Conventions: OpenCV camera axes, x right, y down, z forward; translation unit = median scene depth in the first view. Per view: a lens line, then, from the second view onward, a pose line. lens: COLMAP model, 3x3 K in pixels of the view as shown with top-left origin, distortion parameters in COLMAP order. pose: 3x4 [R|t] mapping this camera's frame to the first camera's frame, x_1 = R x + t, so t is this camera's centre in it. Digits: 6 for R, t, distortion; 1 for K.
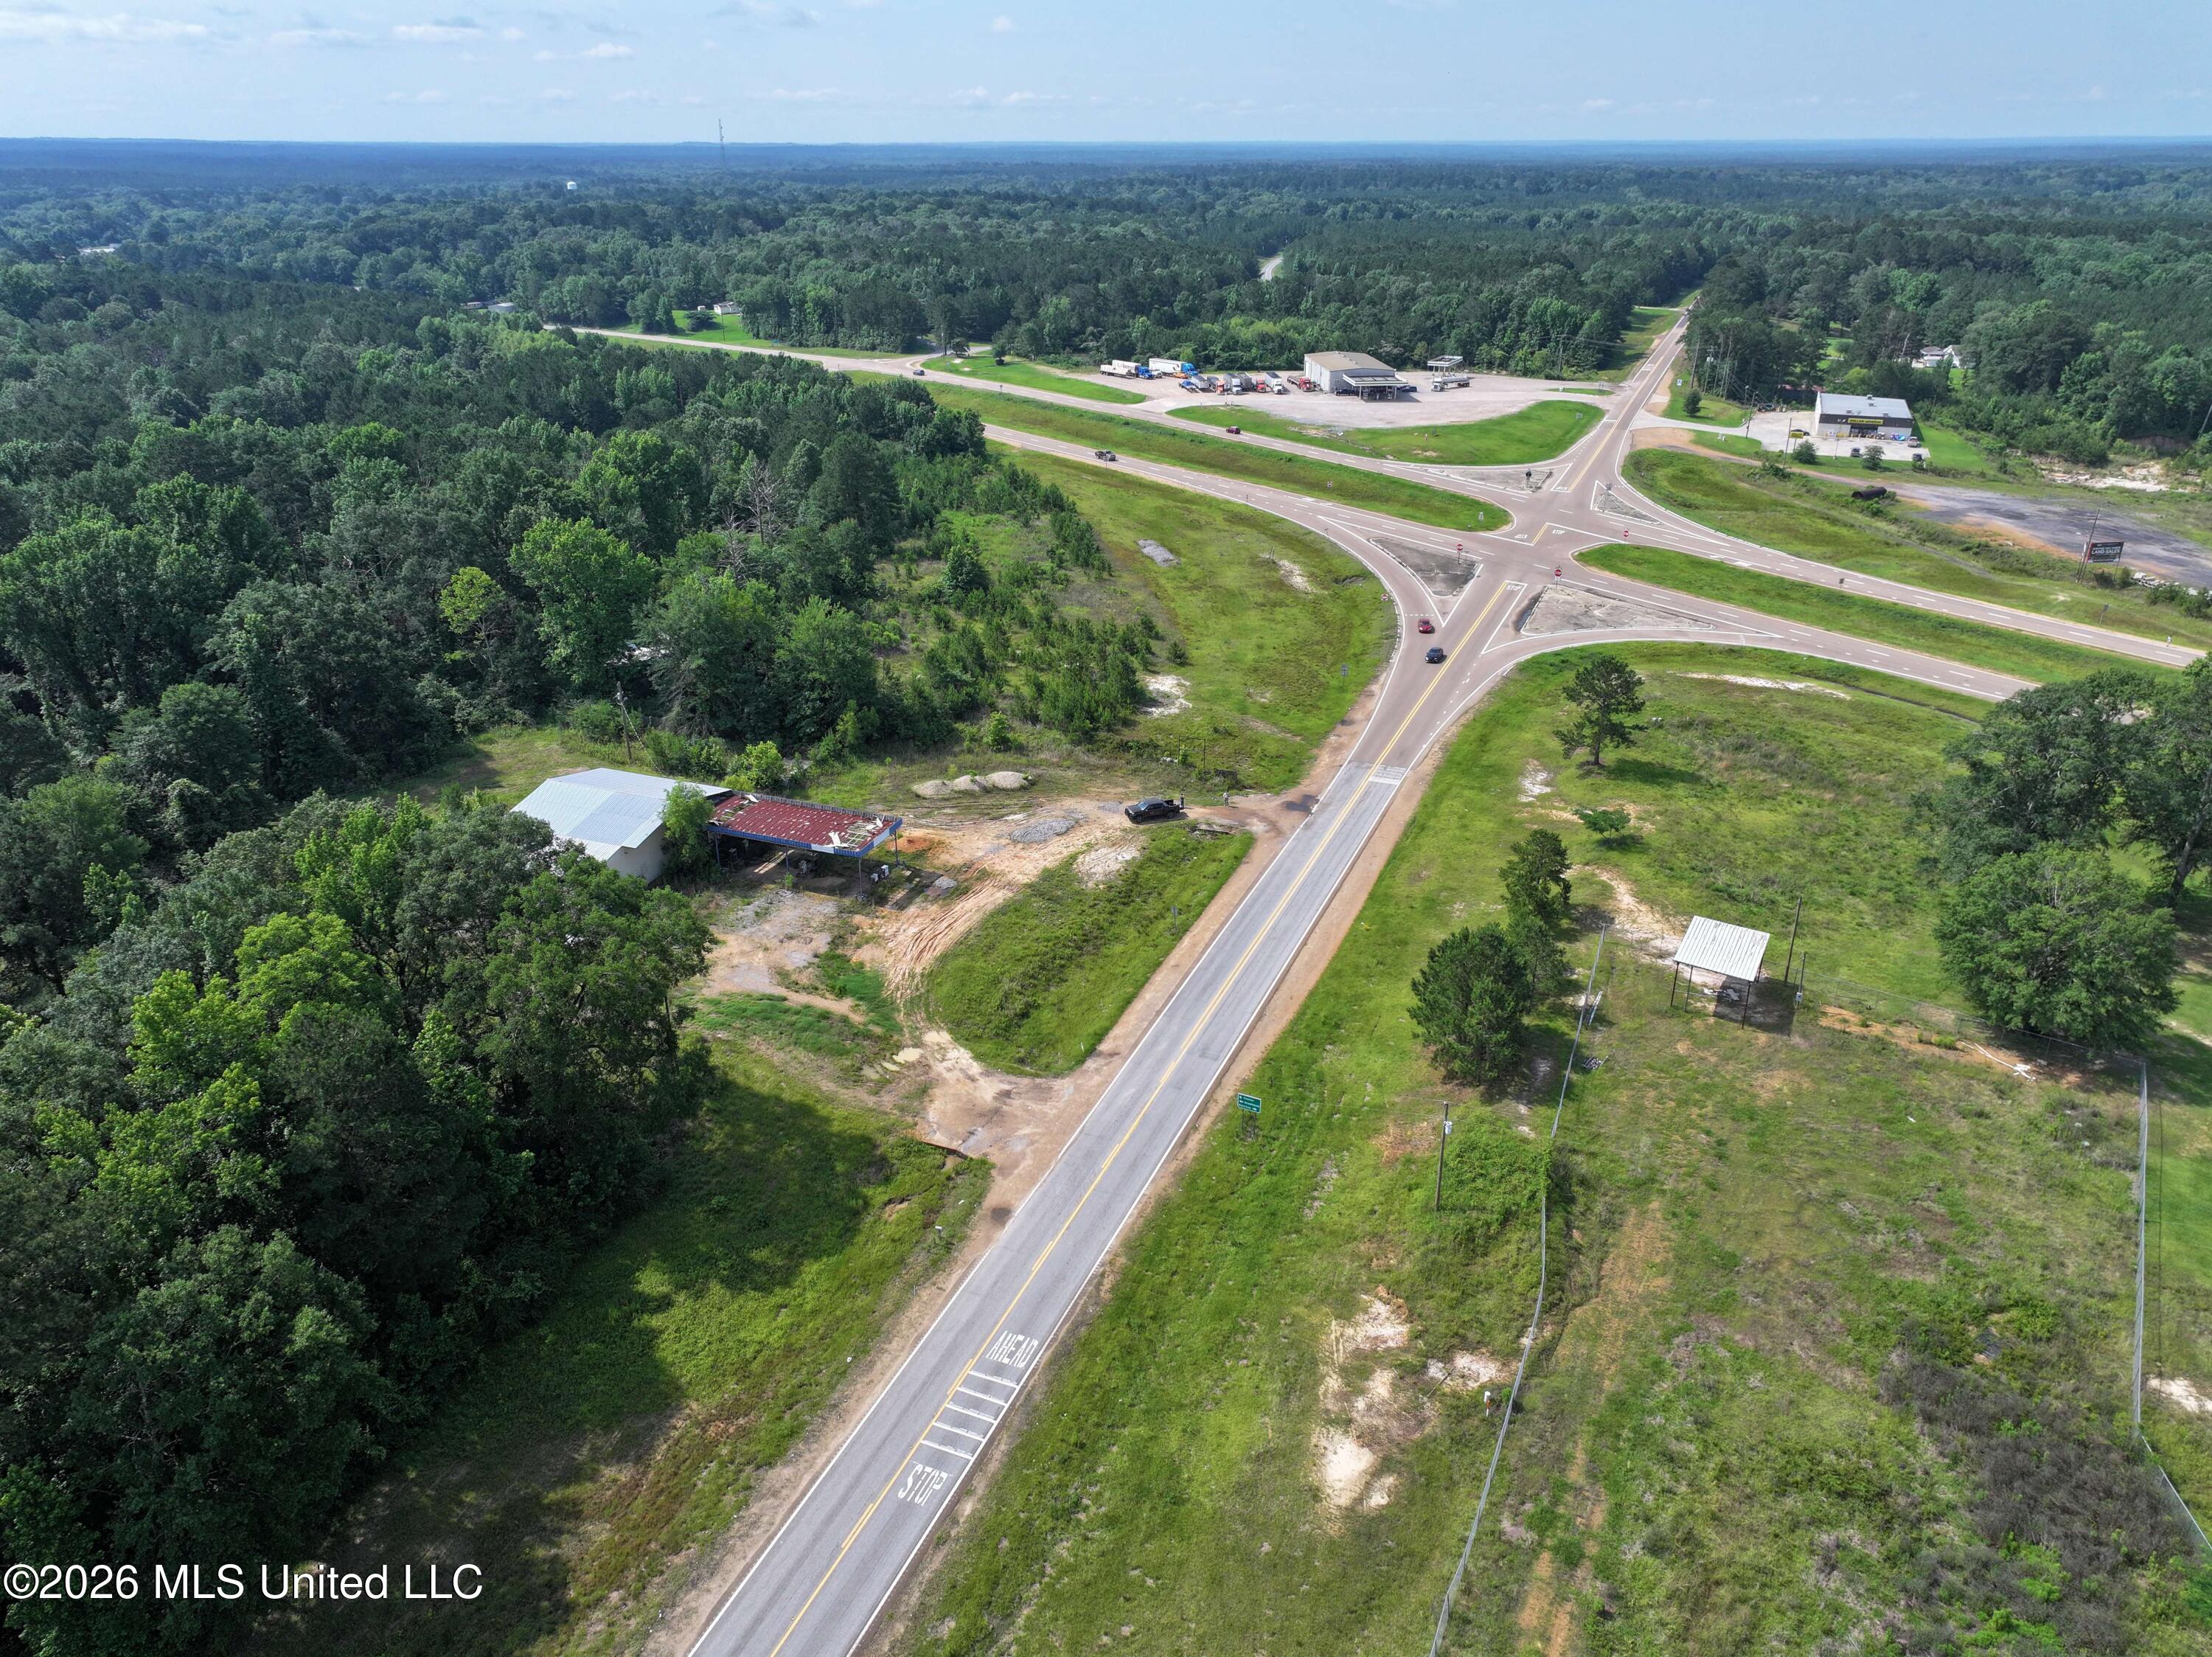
lens RADIAL K [[1528.2, 0, 1106.0], [0, 1528.2, 828.5], [0, 0, 1]] dist [0.006096, 0.001368]
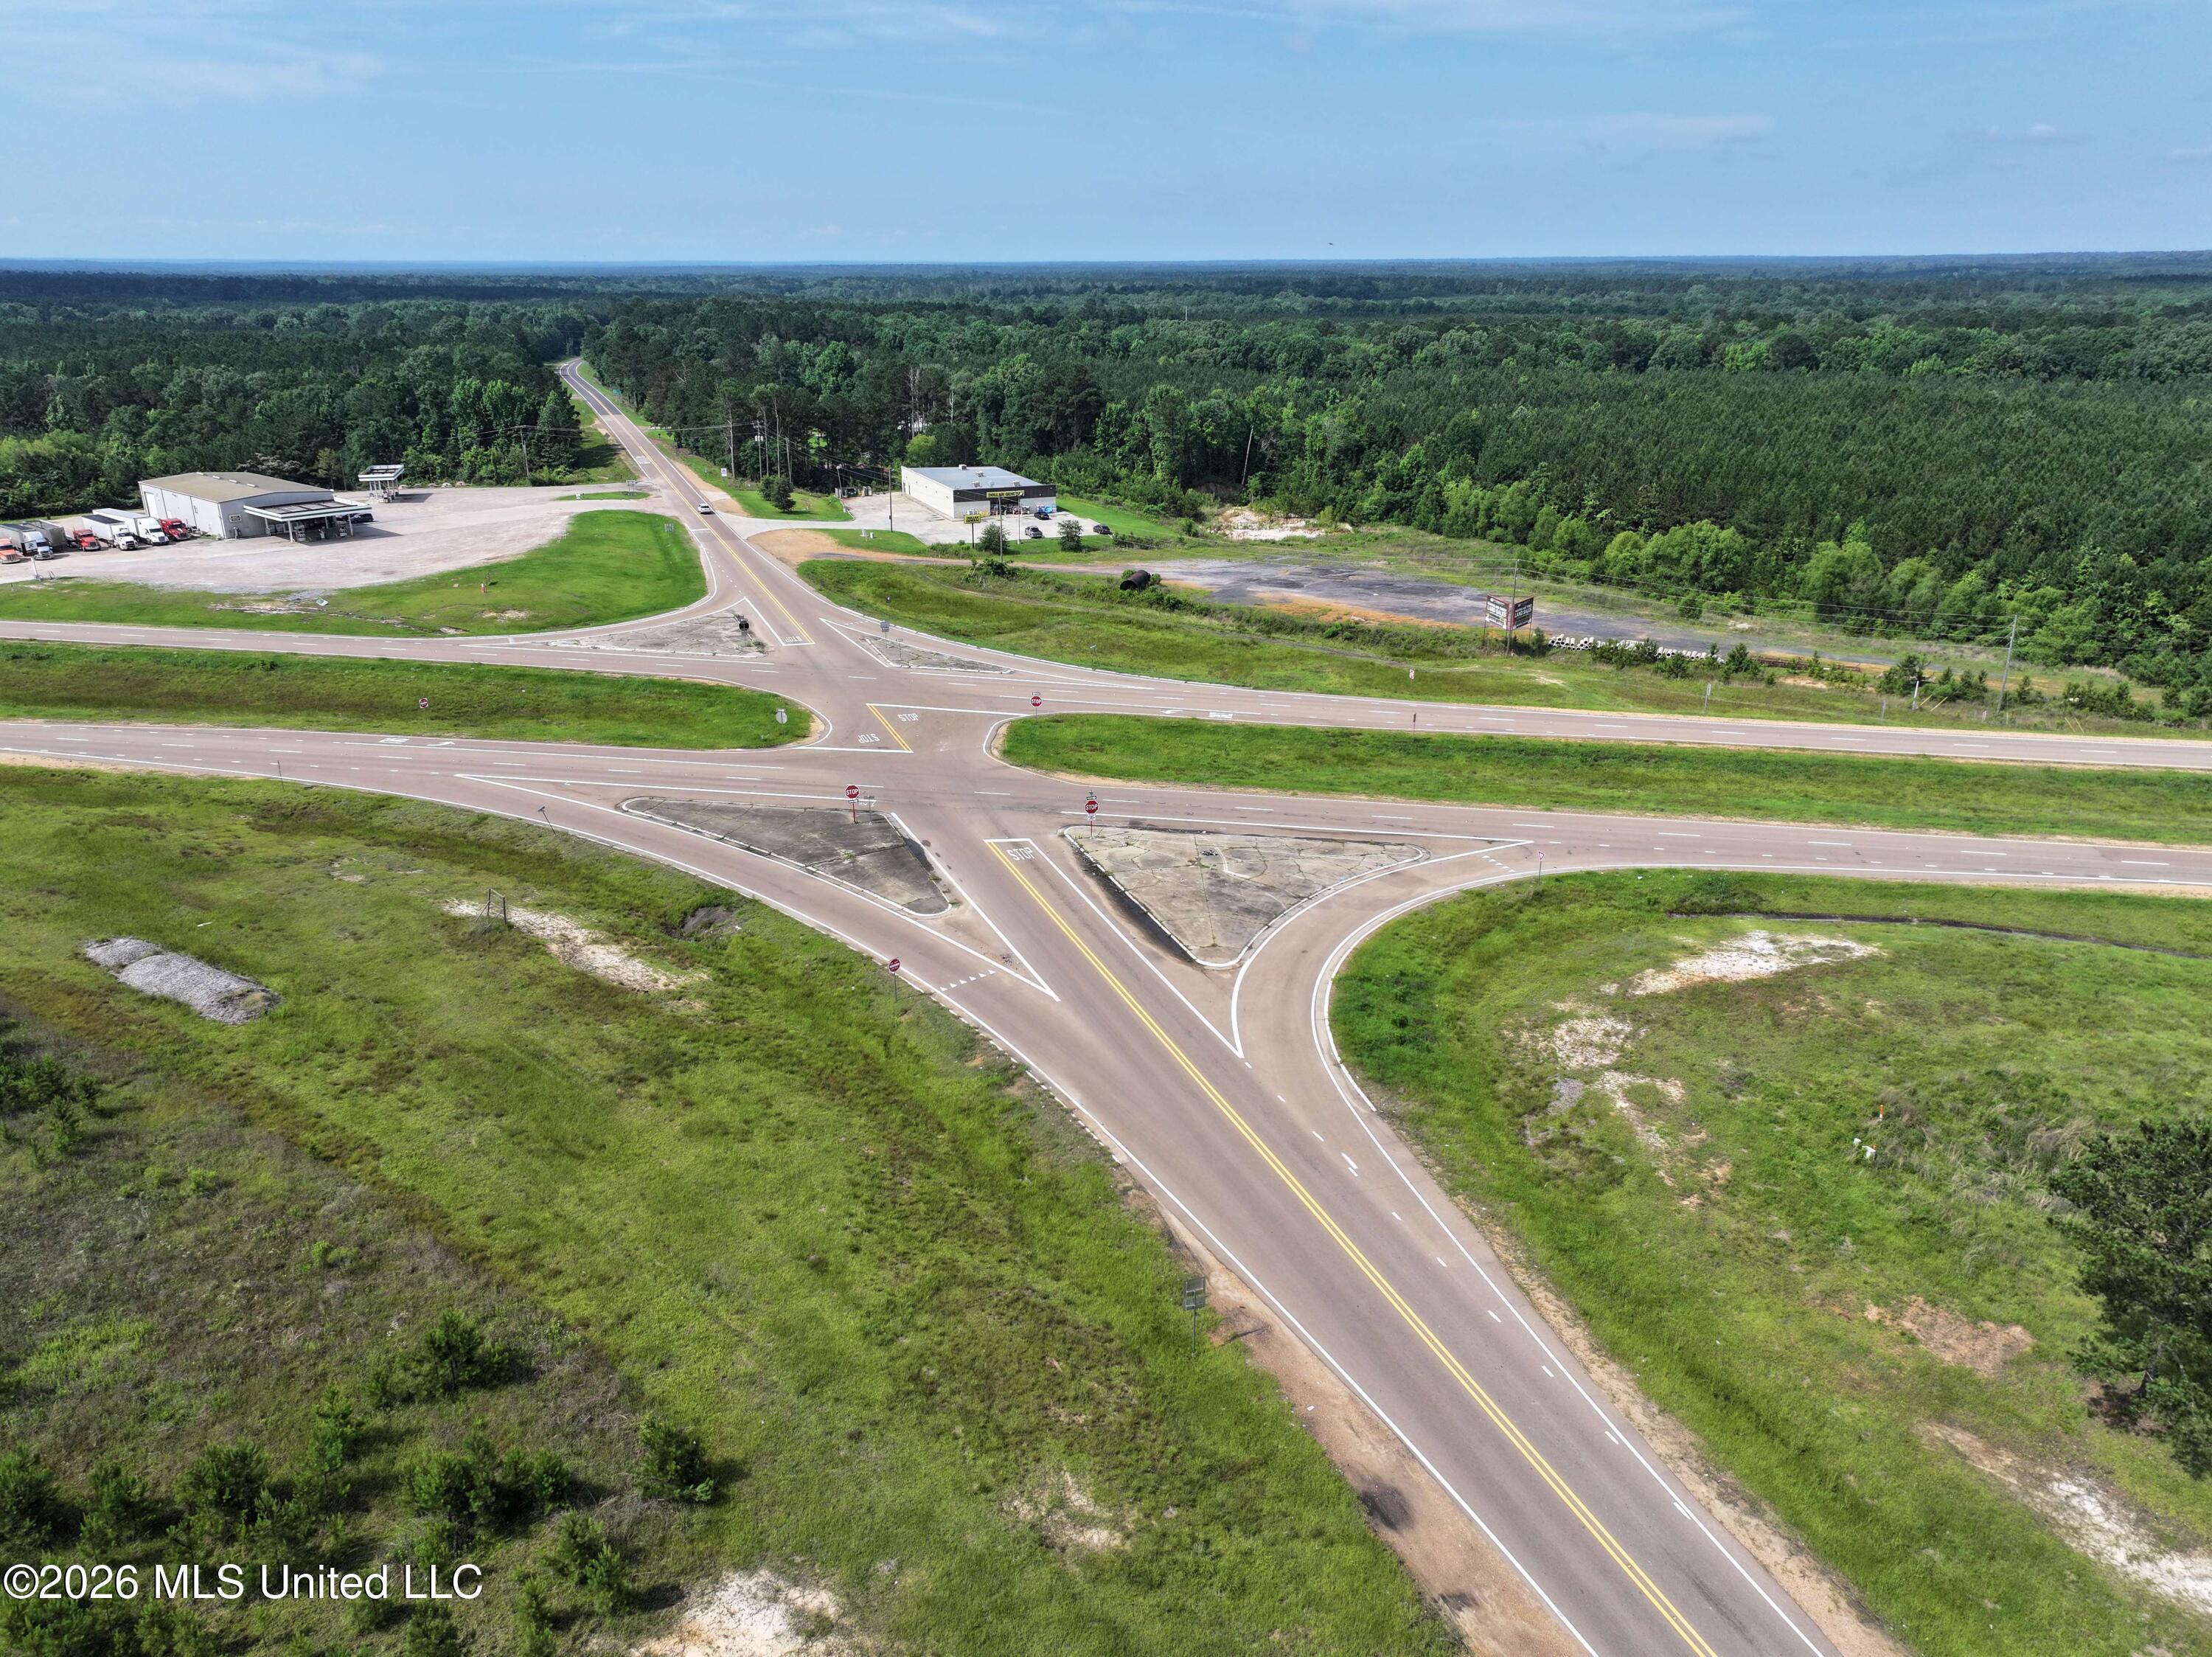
lens RADIAL K [[1528.2, 0, 1106.0], [0, 1528.2, 828.5], [0, 0, 1]] dist [0.006096, 0.001368]
pose [[0.716606, -0.239279, 0.655150, -0.040494], [0.283275, 0.958199, 0.040113, -0.171381], [-0.637363, 0.156842, 0.754433, 0.580297]]
